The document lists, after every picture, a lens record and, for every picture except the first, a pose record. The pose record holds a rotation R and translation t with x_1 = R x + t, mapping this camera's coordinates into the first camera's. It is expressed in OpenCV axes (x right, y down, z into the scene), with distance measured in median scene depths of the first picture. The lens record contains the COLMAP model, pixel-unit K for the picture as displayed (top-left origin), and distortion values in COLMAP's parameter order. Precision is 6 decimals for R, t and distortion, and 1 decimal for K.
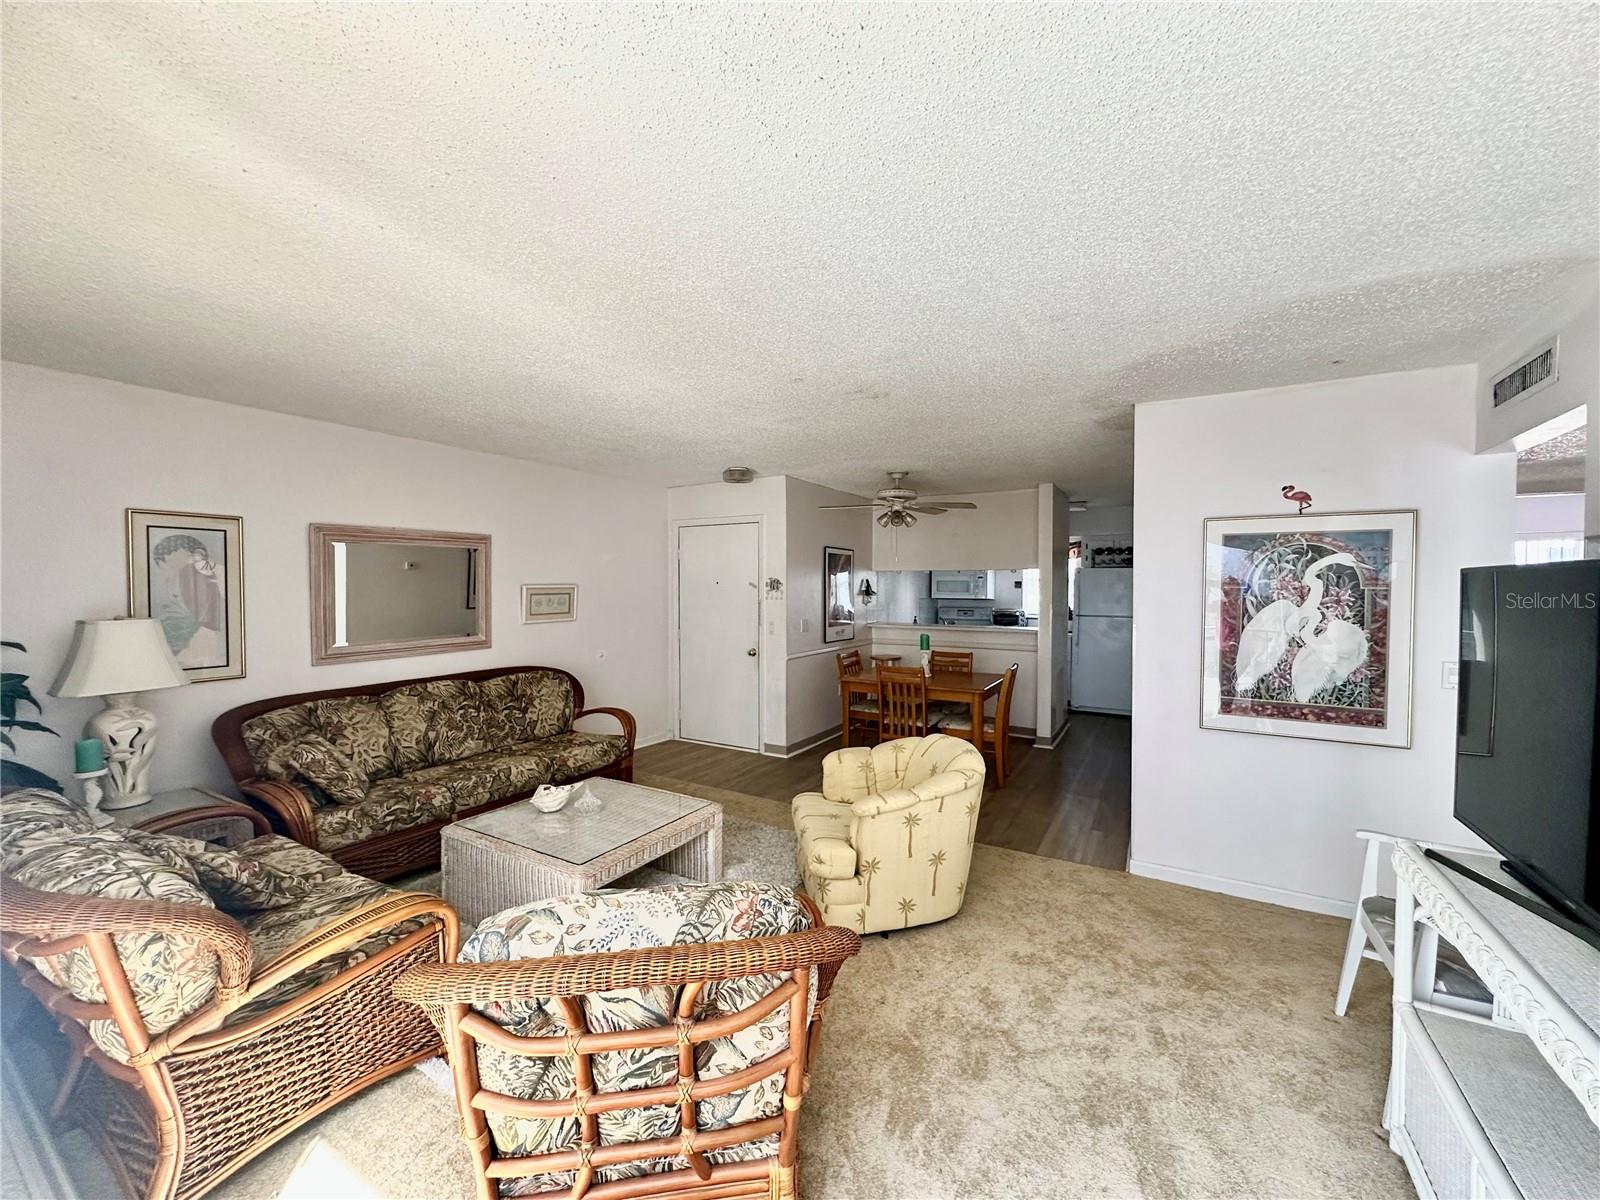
lens RADIAL K [[638.7, 0, 798.9], [0, 638.7, 601.6], [0, 0, 1]] dist [-0.001548, 0.000153]
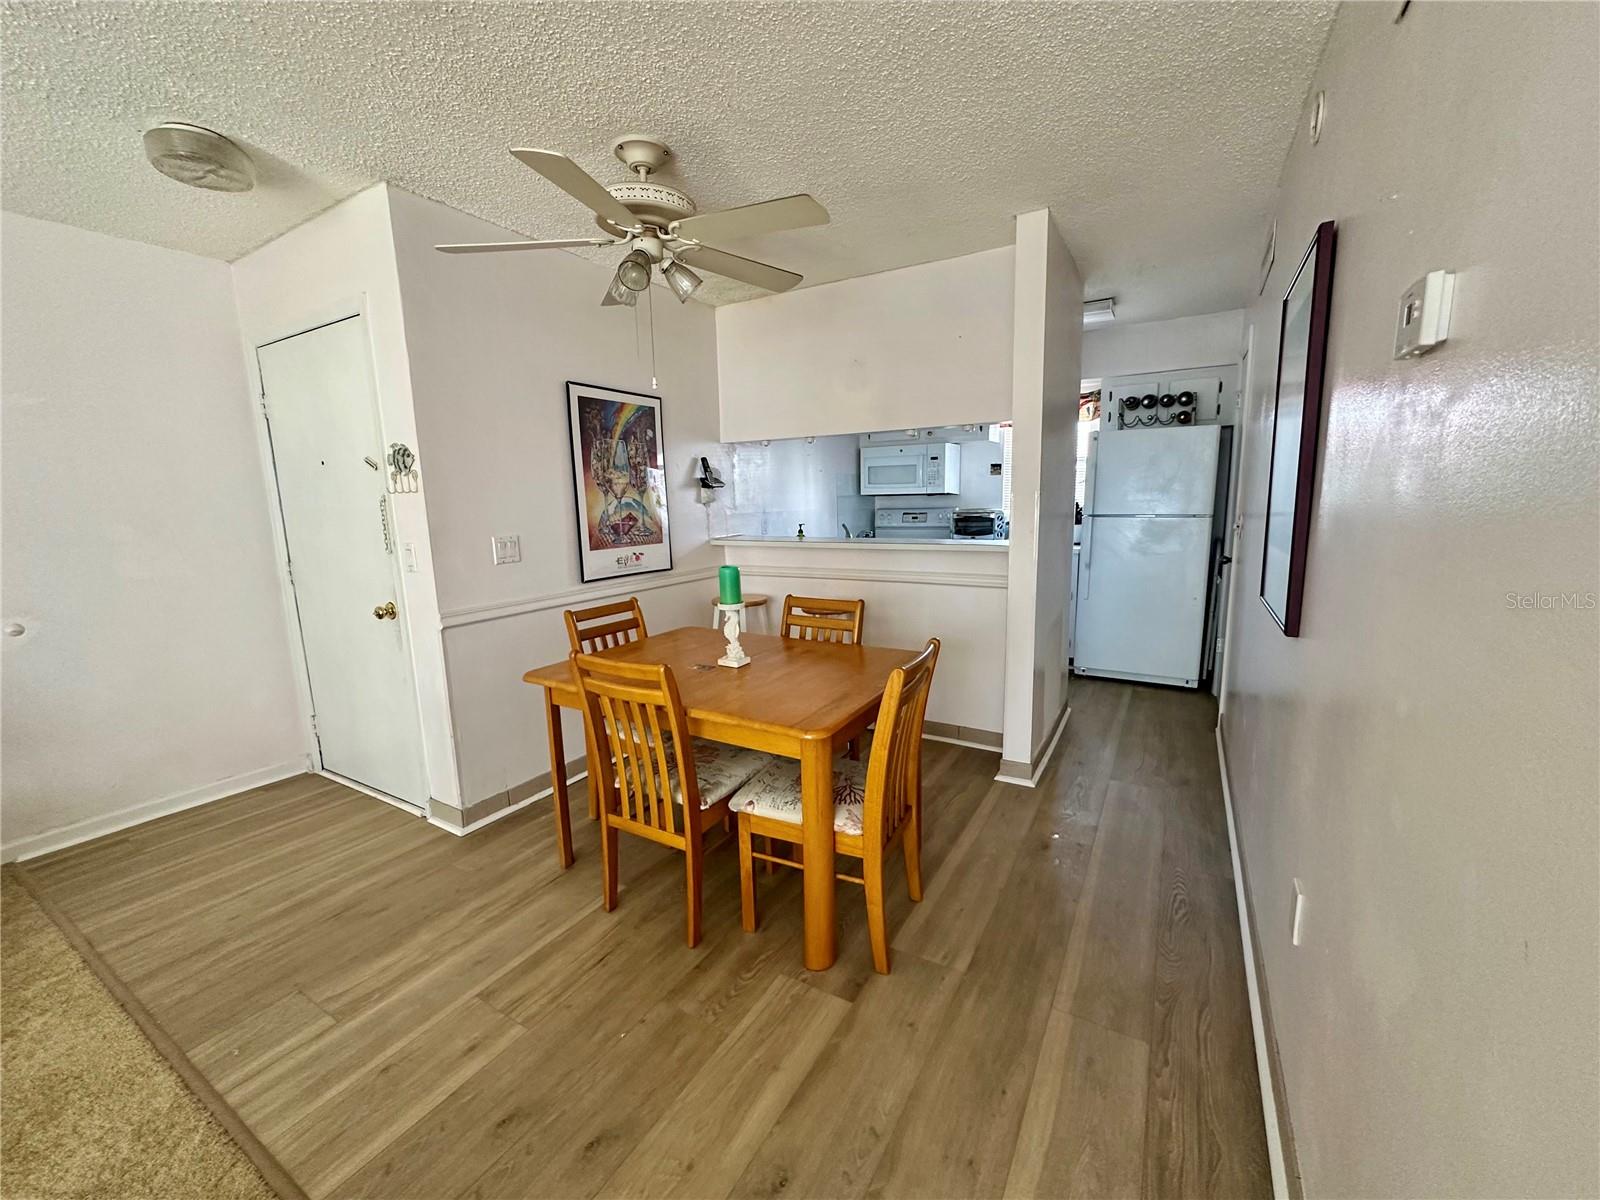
lens RADIAL K [[638.7, 0, 798.9], [0, 638.7, 601.6], [0, 0, 1]] dist [-0.001548, 0.000153]
pose [[0.999672, -0.023949, -0.009052, 0.233081], [0.024963, 0.990269, 0.136909, 0.016736], [0.005685, -0.137090, 0.990542, 0.550937]]
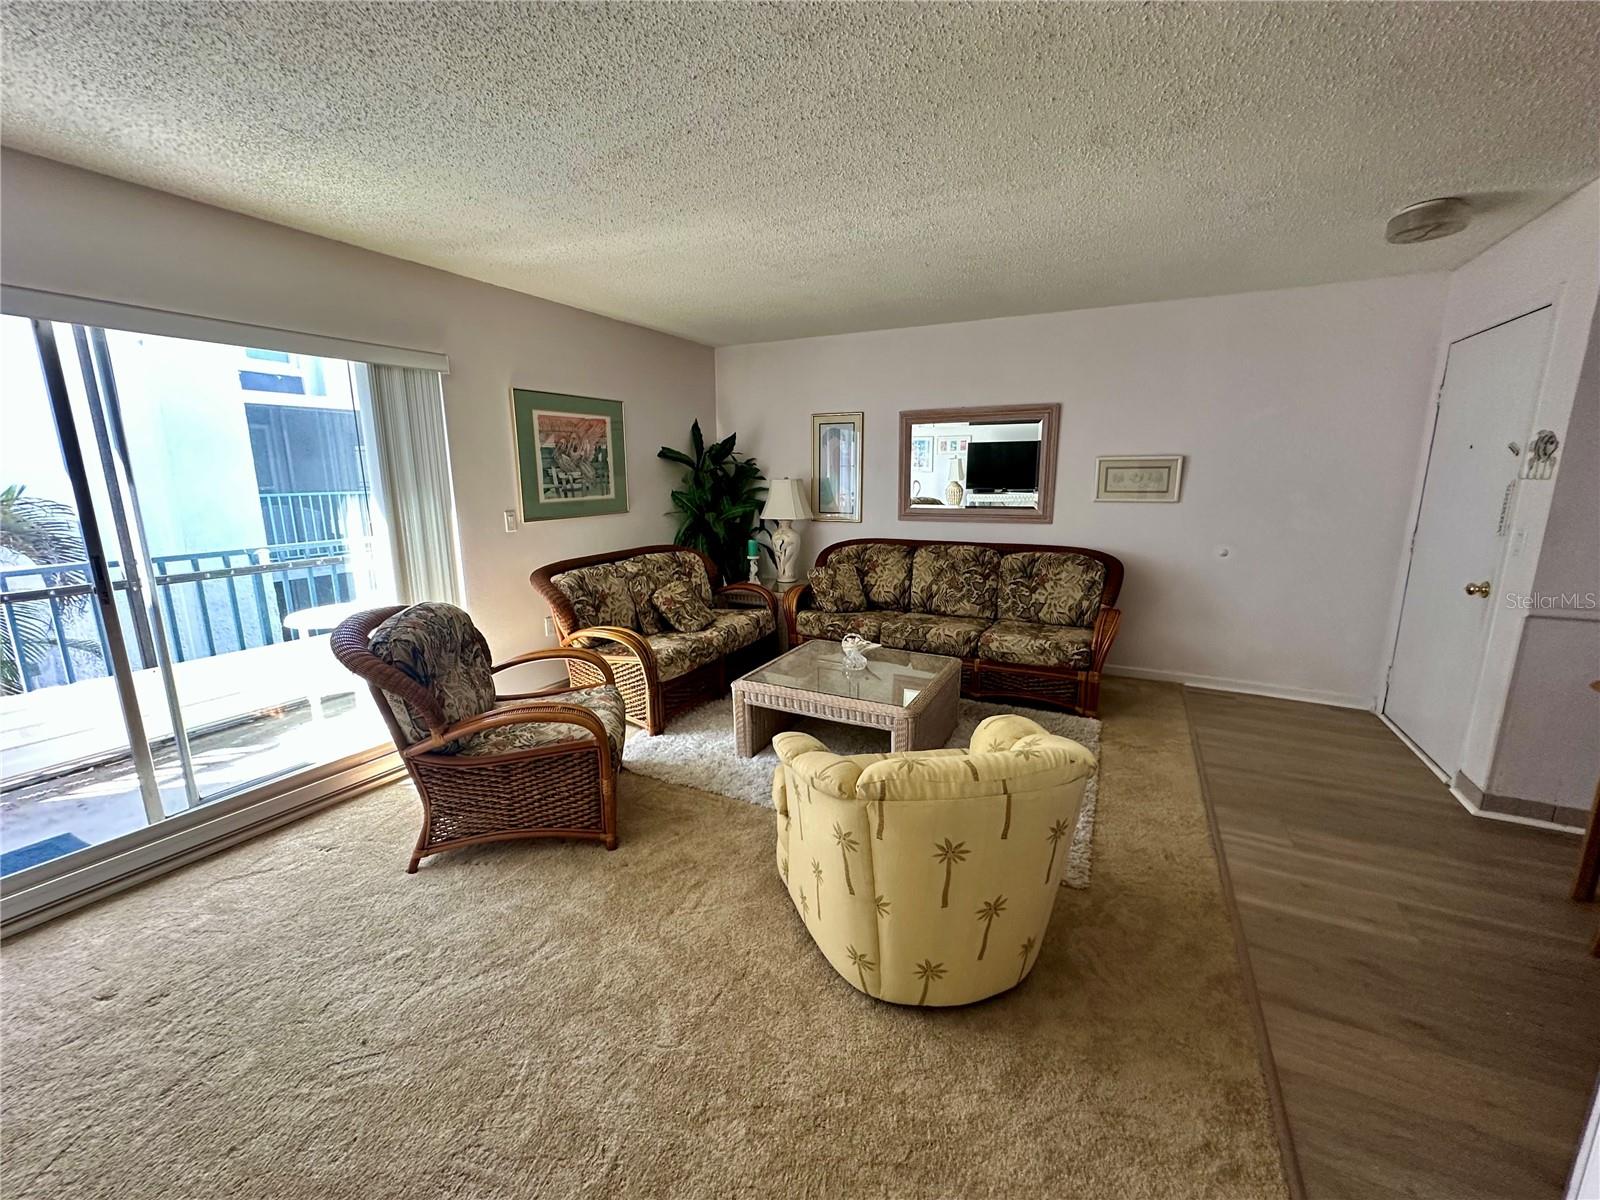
lens RADIAL K [[640.8, 0, 800.0], [0, 640.8, 600.0], [0, 0, 1]] dist [0.000107, 0.000436]
pose [[0.062986, 0.197833, -0.978210, 0.383479], [-0.022277, 0.980191, 0.196799, 0.002194], [0.997766, 0.009396, 0.066145, 0.450891]]
